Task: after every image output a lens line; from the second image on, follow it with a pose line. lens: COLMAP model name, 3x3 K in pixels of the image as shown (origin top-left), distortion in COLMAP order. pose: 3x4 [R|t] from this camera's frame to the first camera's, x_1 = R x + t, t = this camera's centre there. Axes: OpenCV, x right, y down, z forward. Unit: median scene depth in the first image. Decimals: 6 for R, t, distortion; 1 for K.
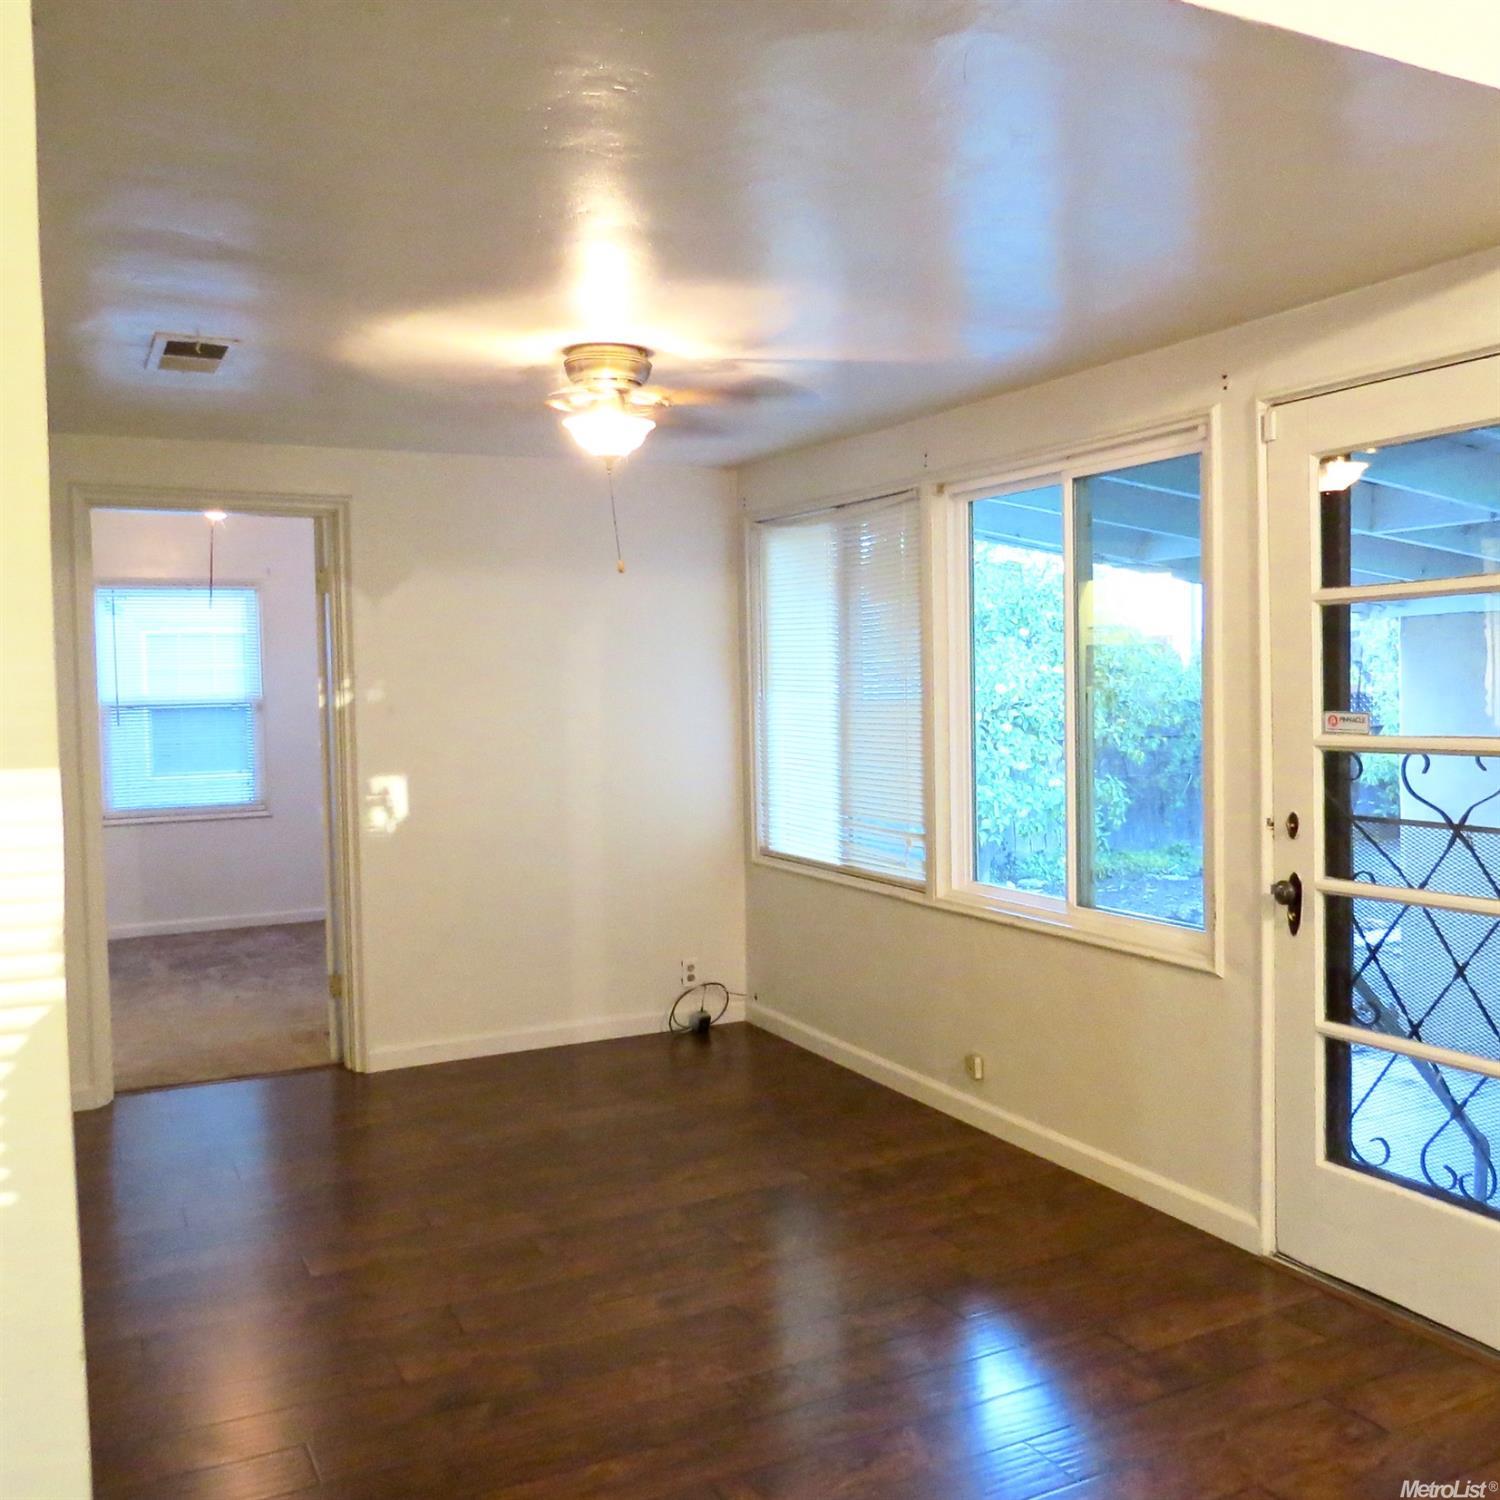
lens RADIAL K [[1416.3, 0, 750.0], [0, 1416.3, 750.0], [0, 0, 1]] dist [-0.018673, -0.004176]
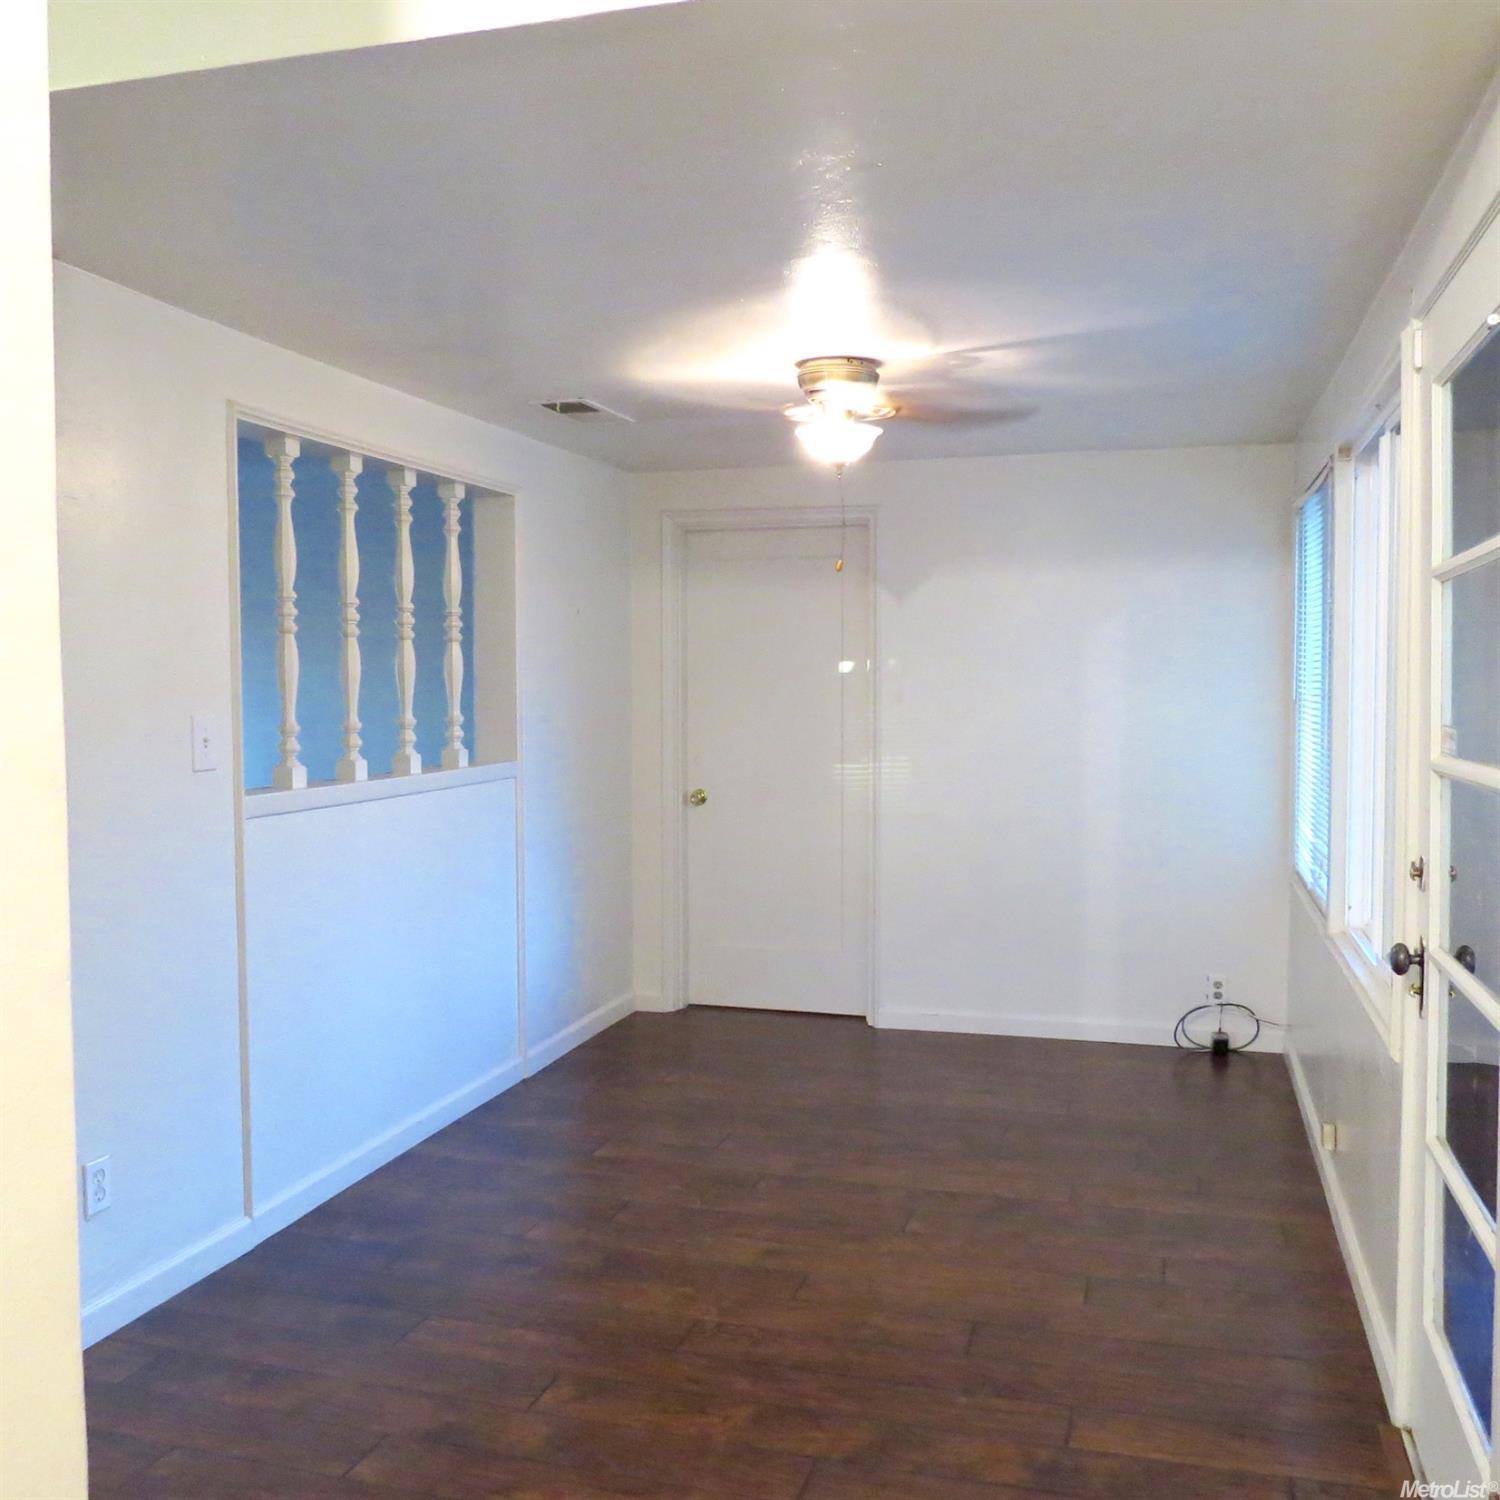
lens RADIAL K [[1416.3, 0, 750.0], [0, 1416.3, 750.0], [0, 0, 1]] dist [-0.018673, -0.004176]
pose [[0.724881, 0.044772, -0.687418, 0.530118], [-0.042588, 0.998890, 0.020149, -0.007344], [0.687557, 0.014670, 0.725982, 0.170175]]
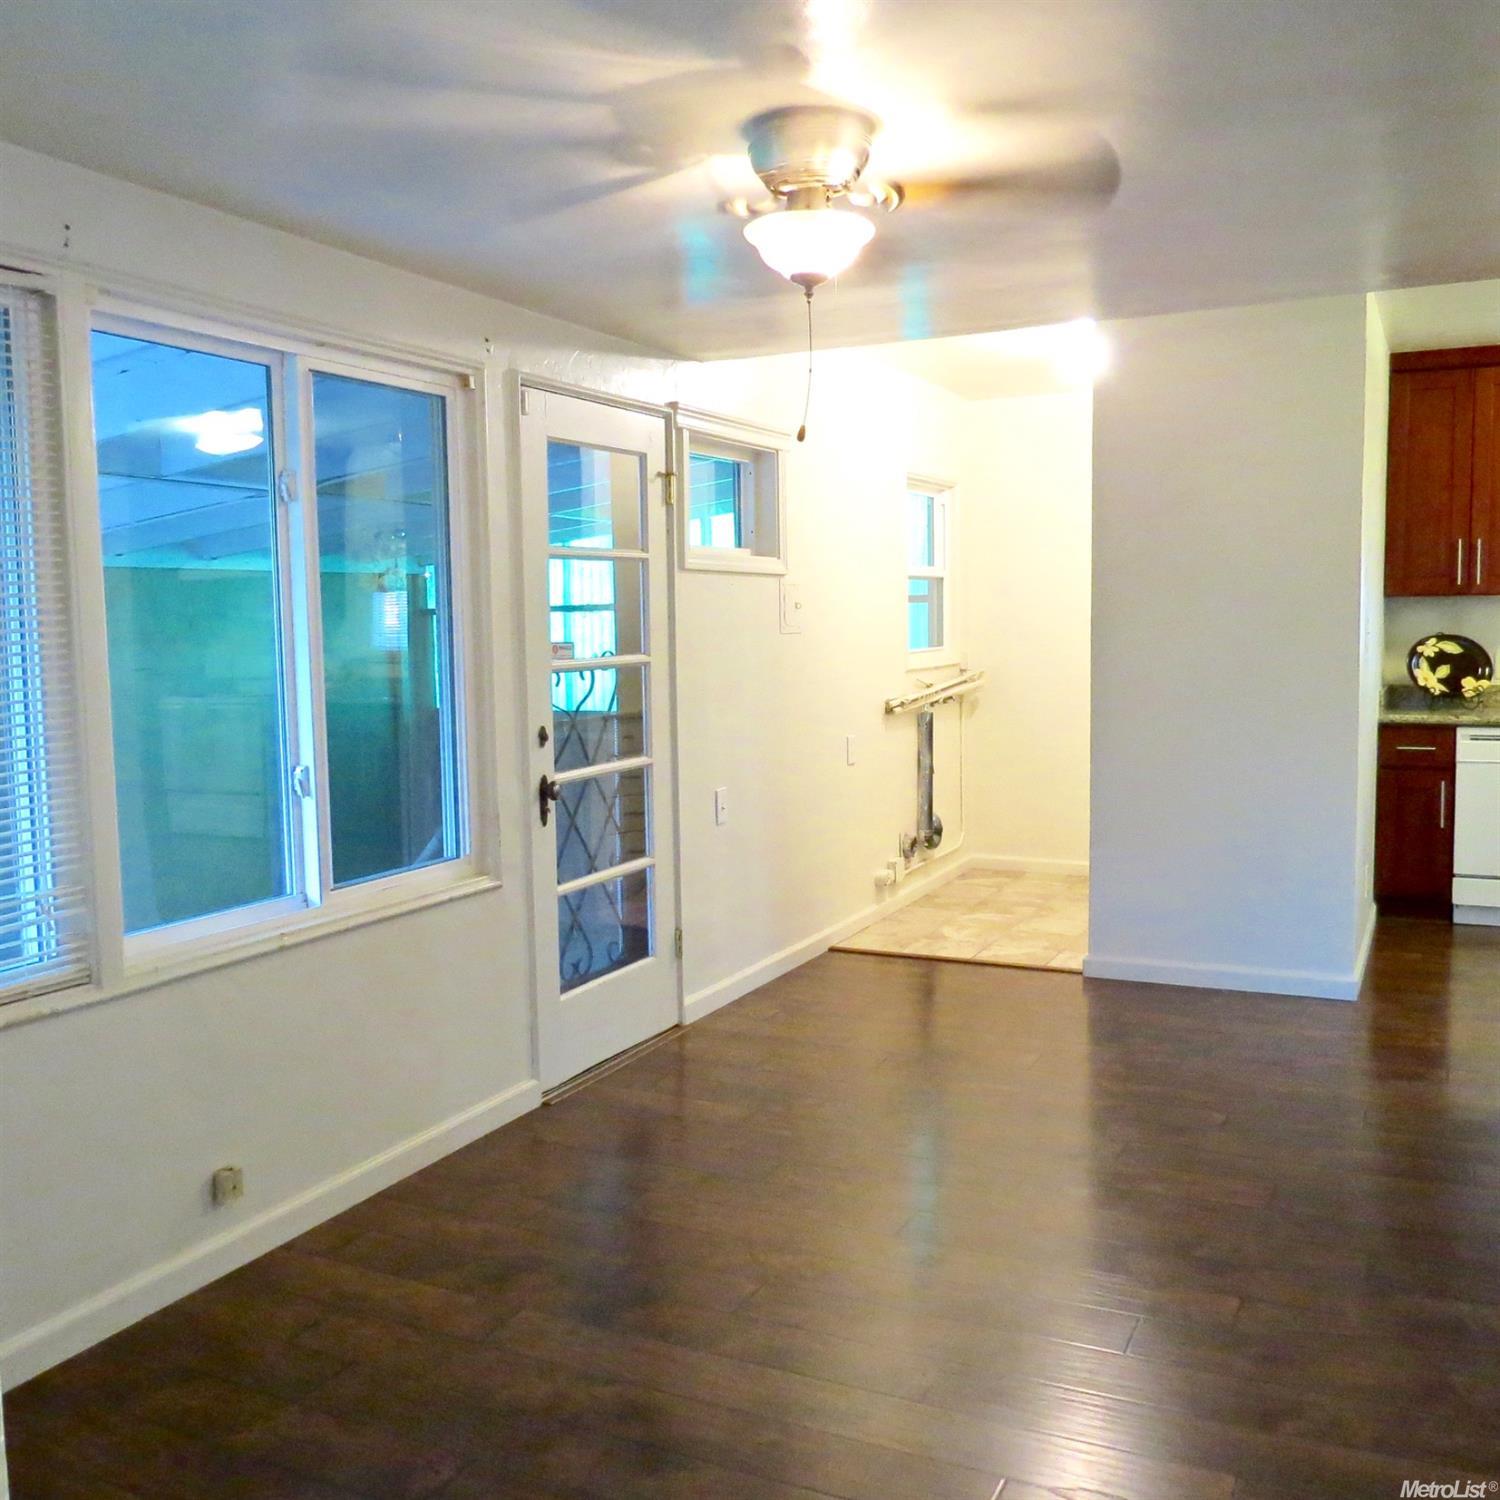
lens RADIAL K [[1416.3, 0, 750.0], [0, 1416.3, 750.0], [0, 0, 1]] dist [-0.018673, -0.004176]
pose [[-0.593790, -0.042906, 0.803475, -0.590099], [0.068478, 0.992260, 0.103594, -0.041602], [-0.801701, 0.116533, -0.586255, 1.311652]]
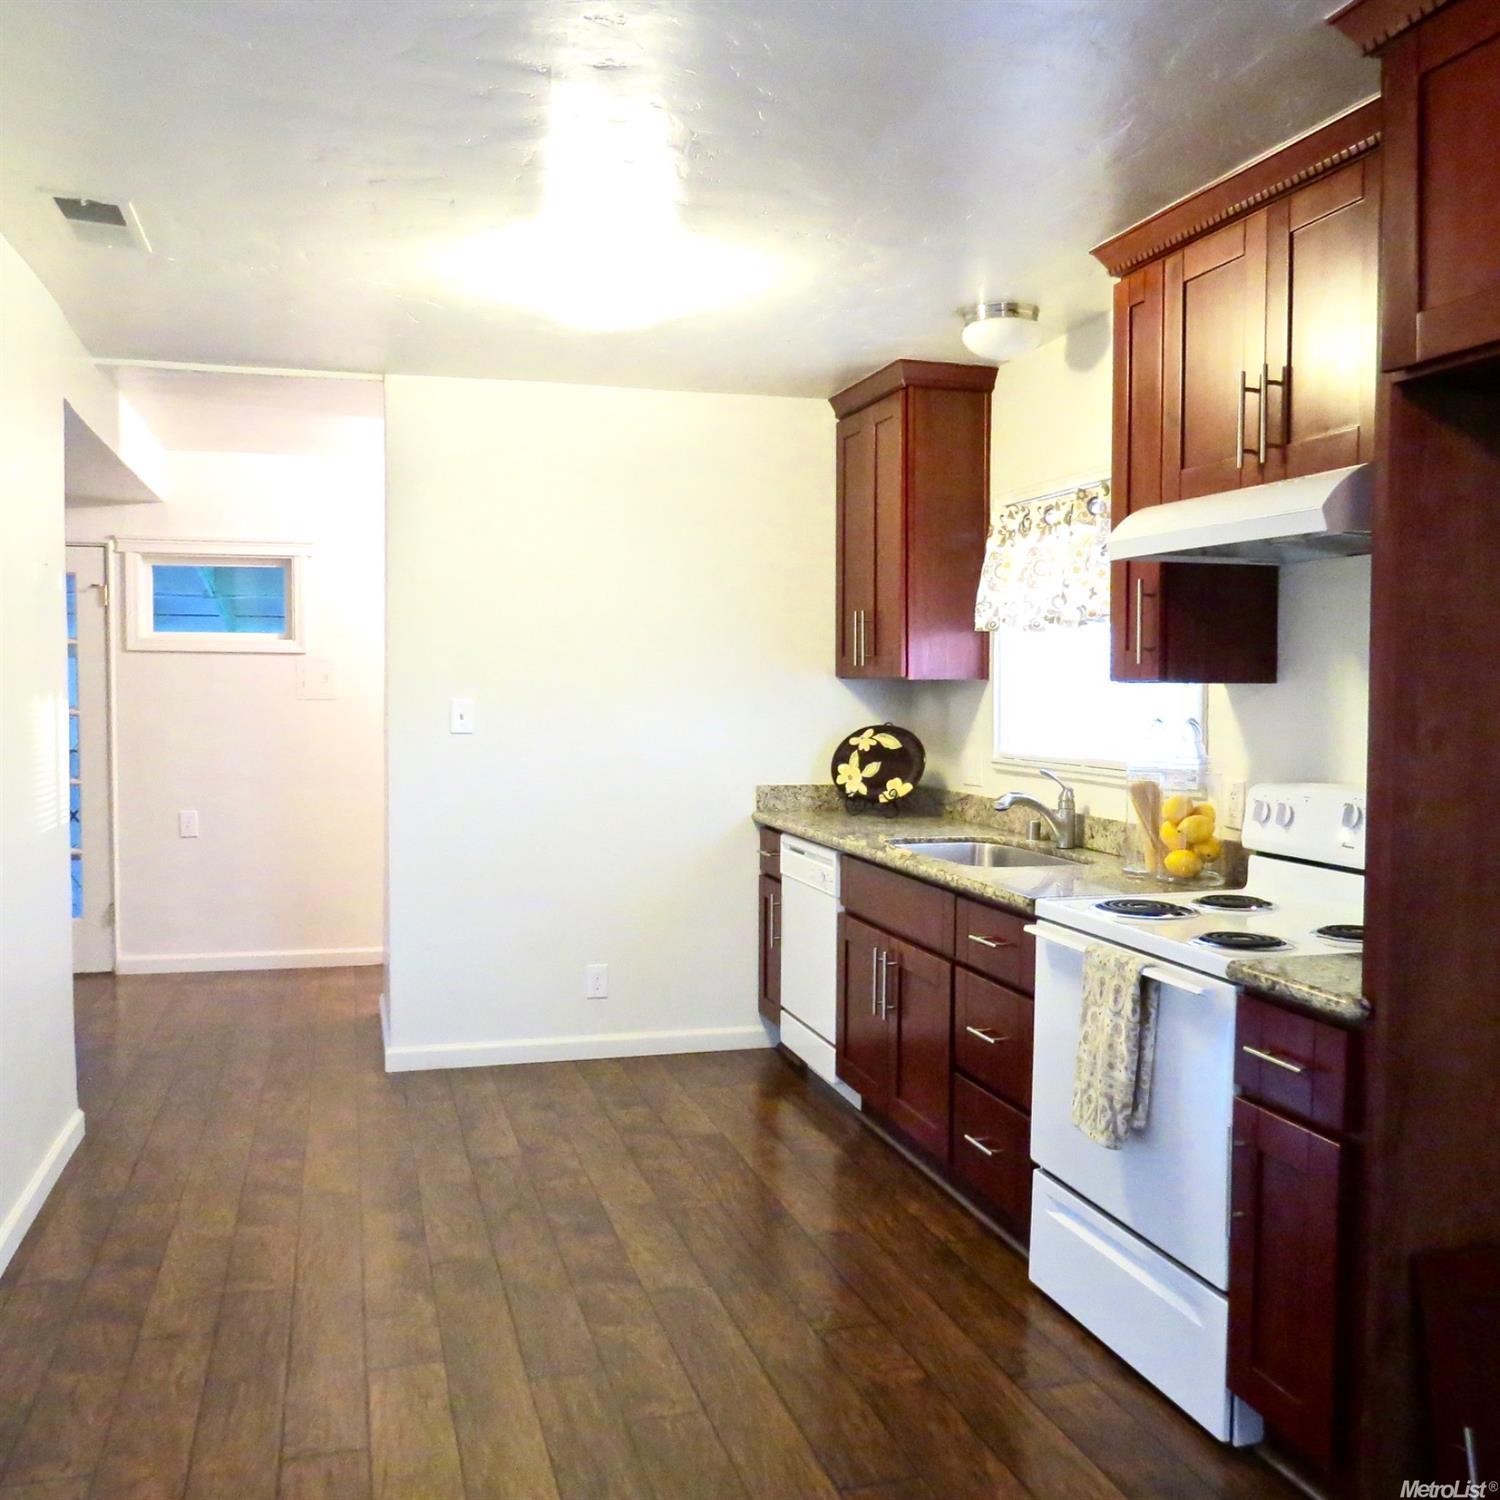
lens RADIAL K [[1416.3, 0, 750.0], [0, 1416.3, 750.0], [0, 0, 1]] dist [-0.018673, -0.004176]
pose [[0.190955, -0.025544, 0.981266, -1.105302], [0.037354, 0.999126, 0.018739, 0.041197], [-0.980888, 0.033076, 0.191742, -0.402311]]
